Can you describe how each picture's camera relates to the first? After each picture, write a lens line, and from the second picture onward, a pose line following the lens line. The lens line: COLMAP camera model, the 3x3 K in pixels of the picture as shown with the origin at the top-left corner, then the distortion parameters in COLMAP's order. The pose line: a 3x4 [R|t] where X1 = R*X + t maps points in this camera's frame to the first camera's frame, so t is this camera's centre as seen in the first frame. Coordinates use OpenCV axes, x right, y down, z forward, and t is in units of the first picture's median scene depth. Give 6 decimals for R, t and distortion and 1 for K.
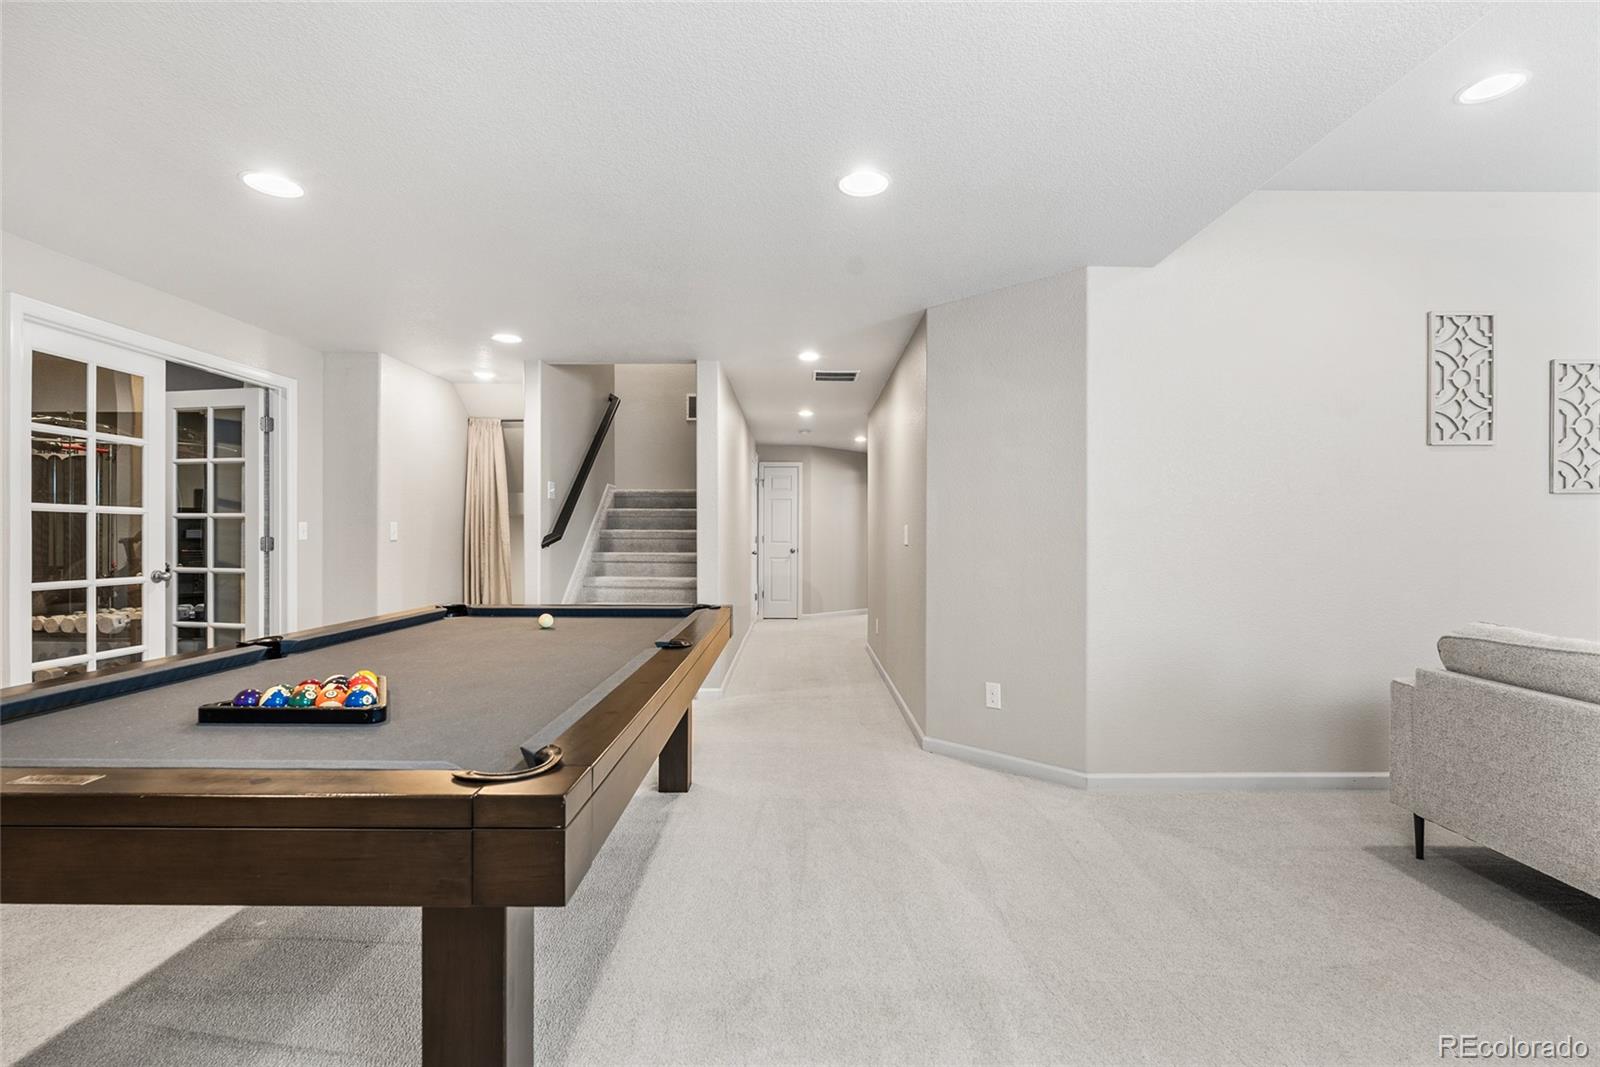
lens RADIAL K [[718.5, 0, 795.3], [0, 718.5, 536.7], [0, 0, 1]] dist [-0.004419, 0.000664]
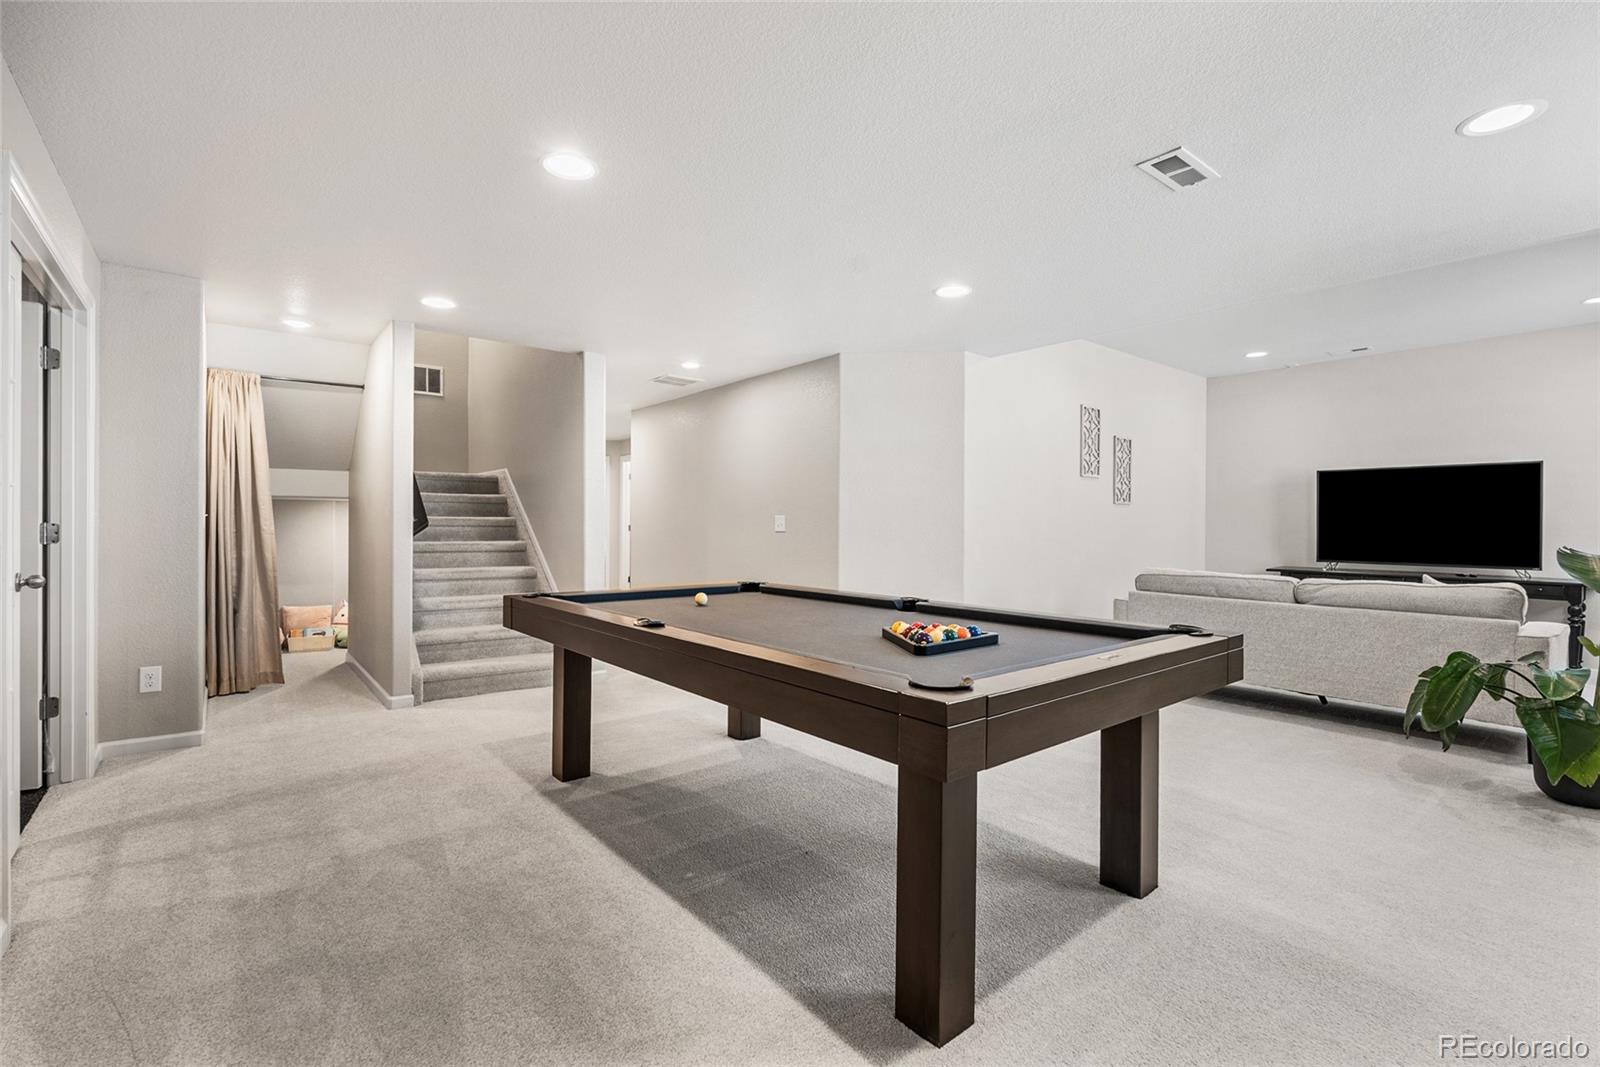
lens RADIAL K [[718.5, 0, 799.0], [0, 718.5, 532.3], [0, 0, 1]] dist [-0.004419, 0.000664]
pose [[0.773098, -0.005206, 0.634265, -0.863168], [-0.002256, 0.999937, 0.010957, -0.001065], [-0.634282, -0.009902, 0.773038, 0.023008]]
